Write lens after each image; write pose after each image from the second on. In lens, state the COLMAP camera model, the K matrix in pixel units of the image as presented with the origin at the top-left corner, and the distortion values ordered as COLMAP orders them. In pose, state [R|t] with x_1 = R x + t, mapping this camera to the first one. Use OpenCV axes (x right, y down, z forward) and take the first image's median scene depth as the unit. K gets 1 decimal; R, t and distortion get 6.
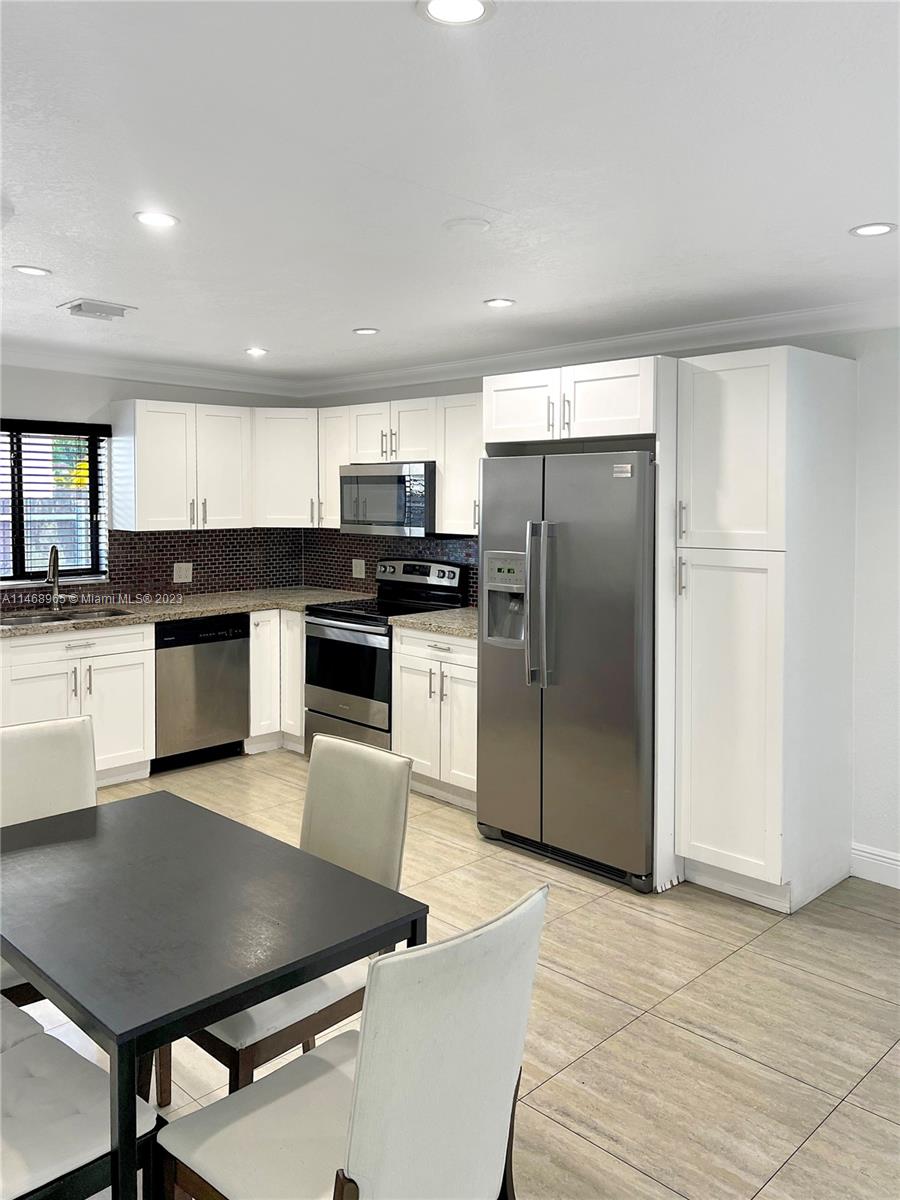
lens RADIAL K [[918.1, 0, 449.0], [0, 918.1, 511.1], [0, 0, 1]] dist [0.043395, -0.040357]
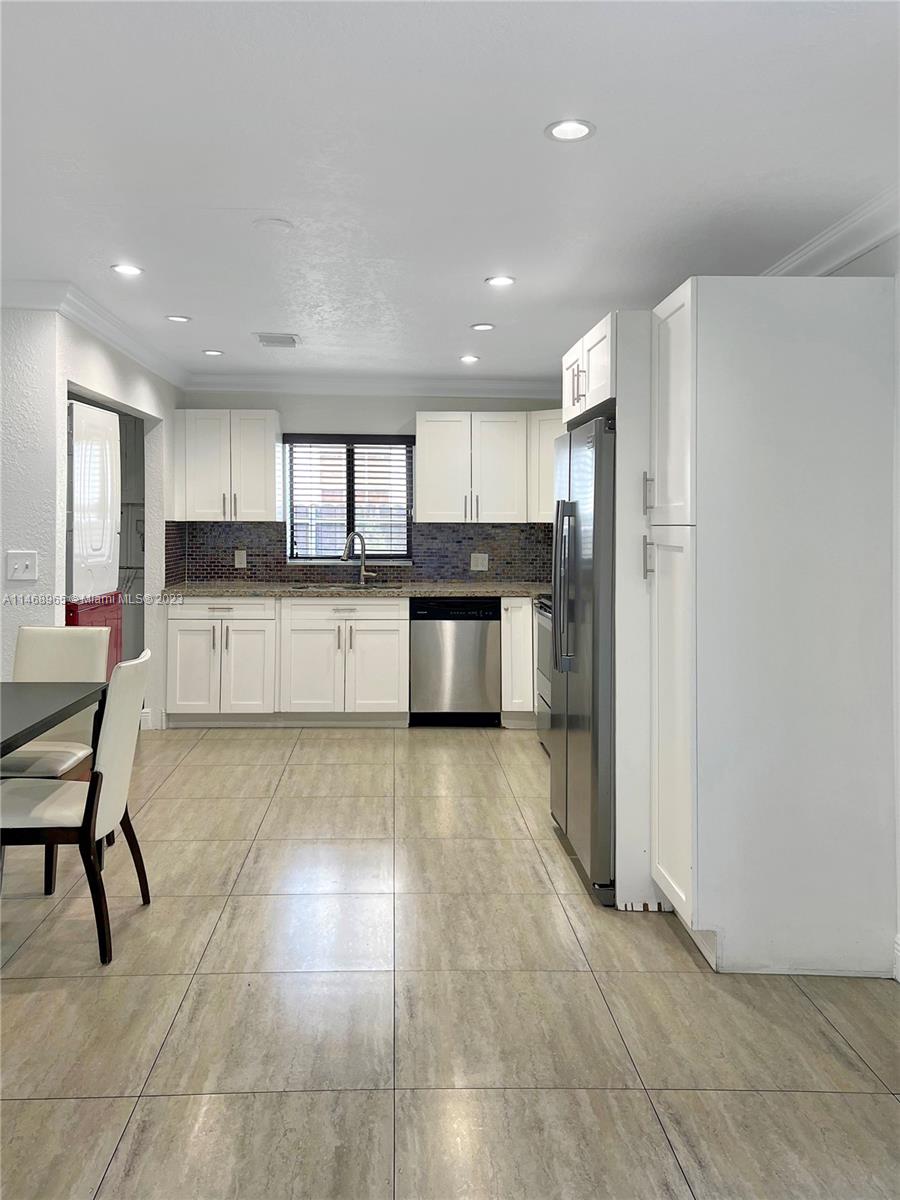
lens RADIAL K [[919.4, 0, 461.3], [0, 919.4, 519.4], [0, 0, 1]] dist [0.076147, -0.062543]
pose [[0.747883, 0.001226, -0.663830, 0.722495], [-0.016017, 0.999741, -0.016198, 0.054104], [0.663638, 0.022747, 0.747708, 0.222908]]
